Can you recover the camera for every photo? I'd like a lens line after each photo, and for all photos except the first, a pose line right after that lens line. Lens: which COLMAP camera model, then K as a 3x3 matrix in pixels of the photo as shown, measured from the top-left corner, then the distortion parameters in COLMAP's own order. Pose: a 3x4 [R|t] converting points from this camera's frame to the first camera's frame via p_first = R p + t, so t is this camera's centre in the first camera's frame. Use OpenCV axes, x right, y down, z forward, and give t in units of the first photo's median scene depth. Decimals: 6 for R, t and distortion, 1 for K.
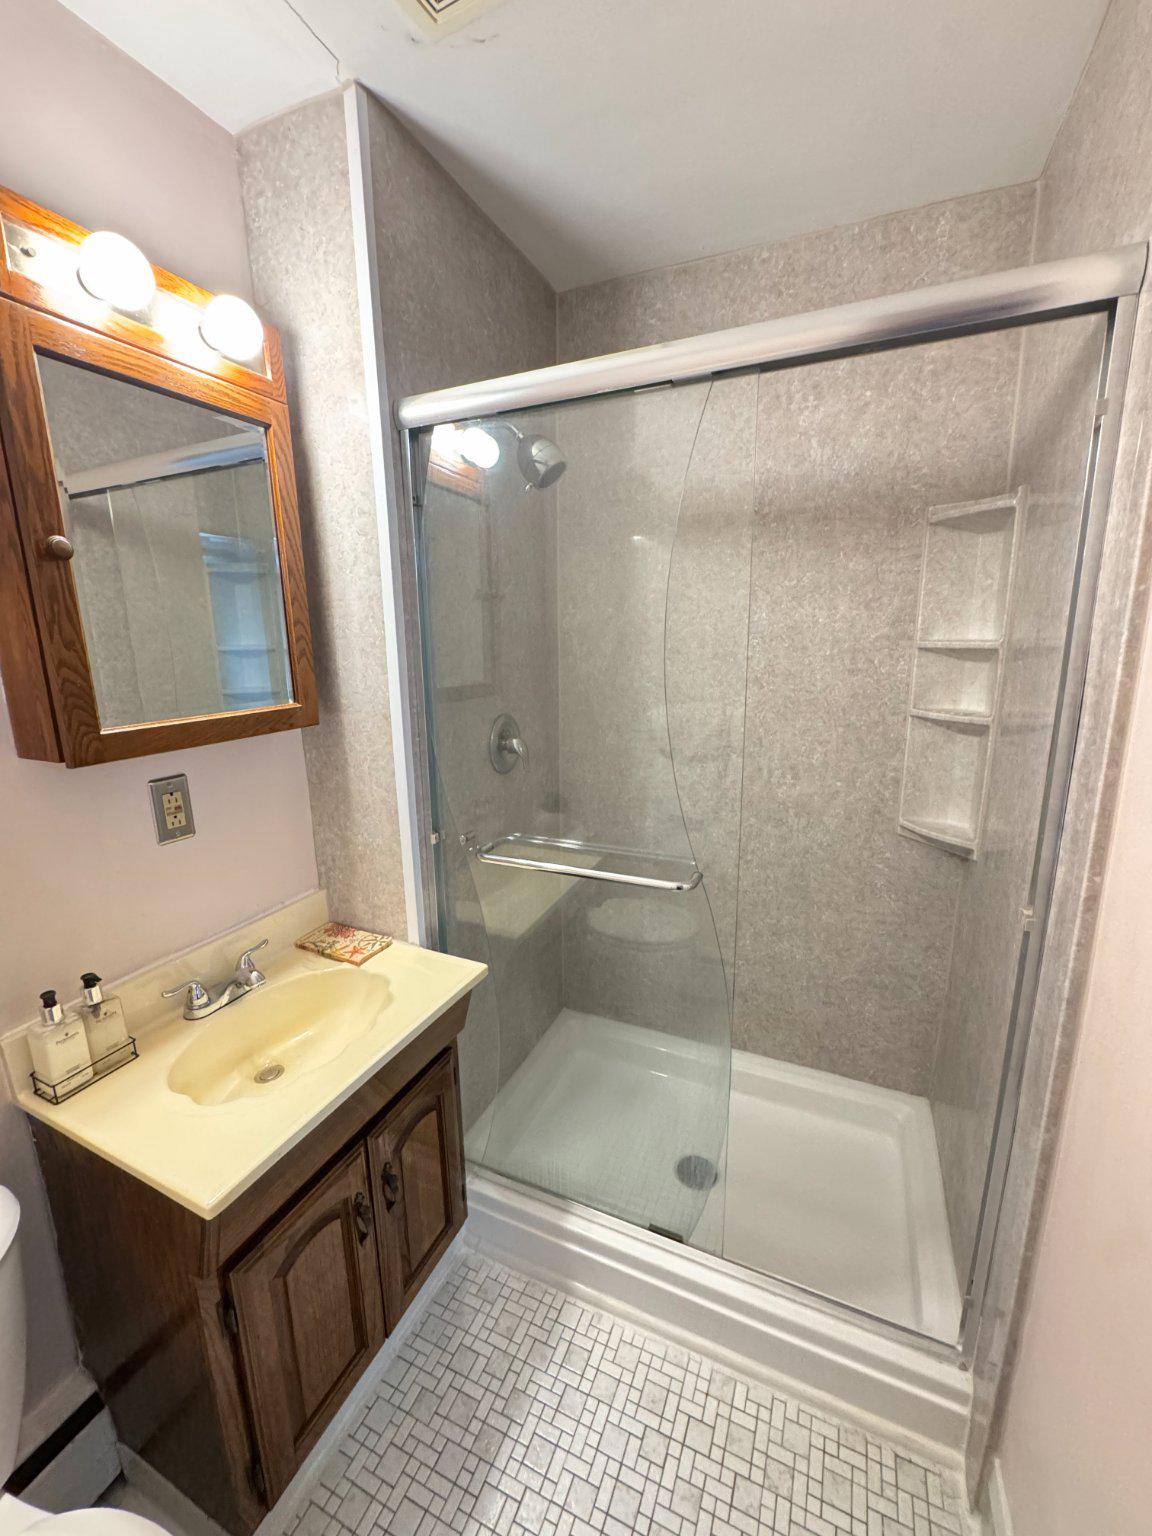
lens RADIAL K [[615.5, 0, 578.3], [0, 615.5, 765.0], [0, 0, 1]] dist [-0.004550, -0.000029]
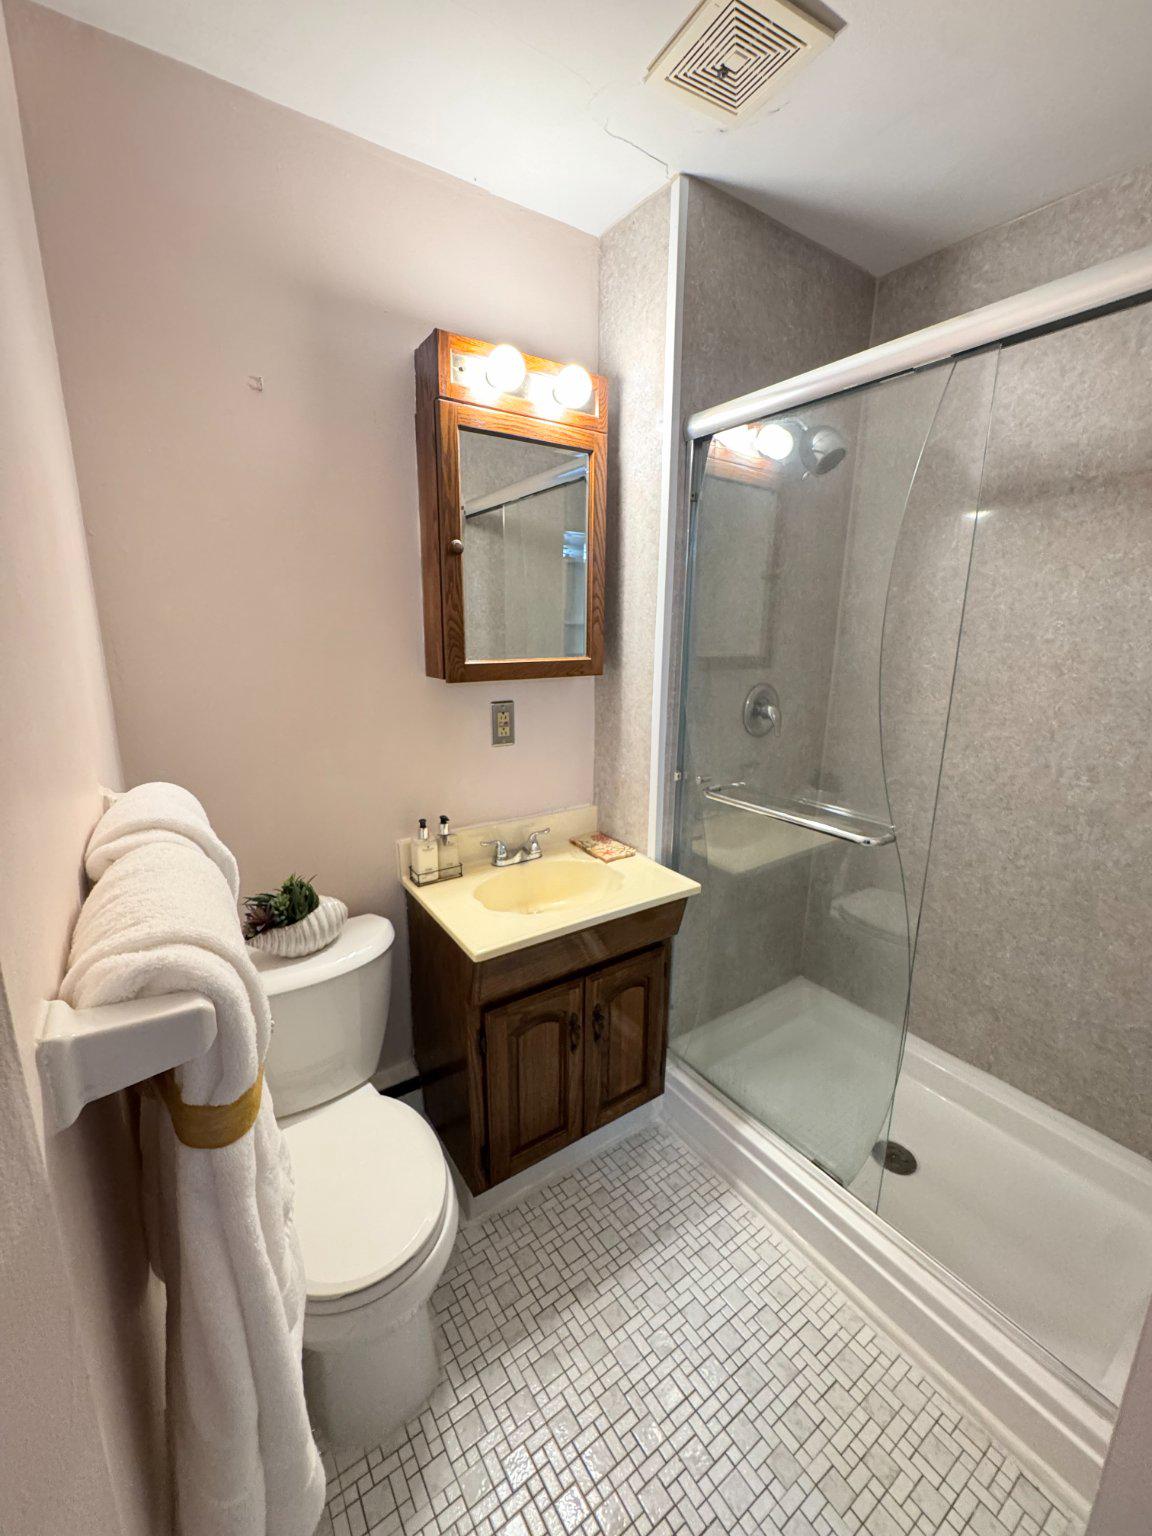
lens RADIAL K [[620.6, 0, 576.9], [0, 620.6, 766.8], [0, 0, 1]] dist [-0.007574, 0.000298]
pose [[0.853367, 0.136489, -0.503126, 0.217706], [-0.127447, 0.990454, 0.052526, 0.063390], [0.505493, 0.019298, 0.862615, -0.164323]]
